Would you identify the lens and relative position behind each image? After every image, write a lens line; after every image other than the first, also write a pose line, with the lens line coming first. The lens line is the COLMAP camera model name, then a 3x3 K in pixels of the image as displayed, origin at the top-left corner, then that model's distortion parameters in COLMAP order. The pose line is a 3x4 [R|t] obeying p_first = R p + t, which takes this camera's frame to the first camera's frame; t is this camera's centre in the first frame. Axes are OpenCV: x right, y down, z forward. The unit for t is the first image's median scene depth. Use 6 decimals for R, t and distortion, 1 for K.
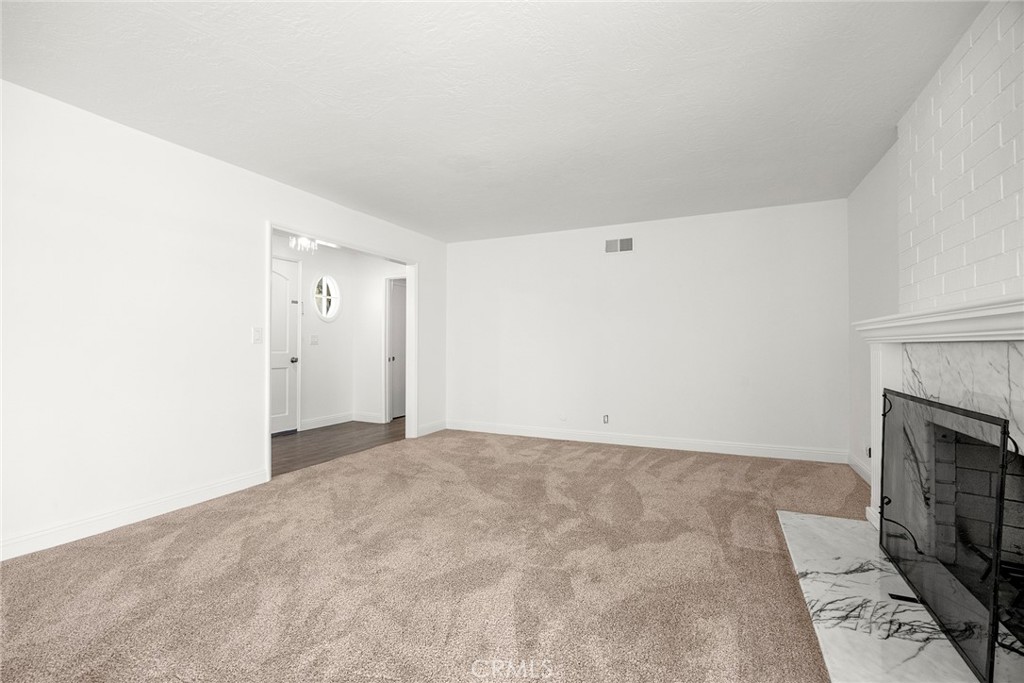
lens RADIAL K [[451.0, 0, 512.0], [0, 451.0, 341.5], [0, 0, 1]] dist [-0.018503, 0.000323]
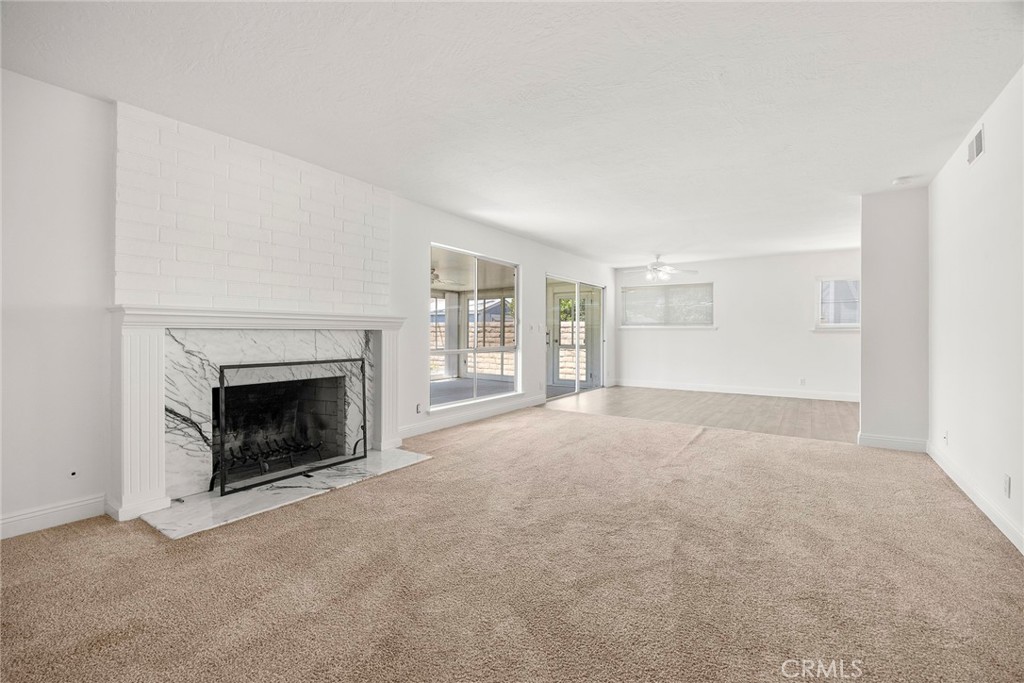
lens RADIAL K [[451.0, 0, 512.0], [0, 451.0, 341.5], [0, 0, 1]] dist [-0.018503, 0.000323]
pose [[-0.987208, -0.004272, 0.159381, -0.149133], [-0.003165, 0.999969, 0.007201, 0.024813], [-0.159407, 0.006604, -0.987191, 2.008191]]
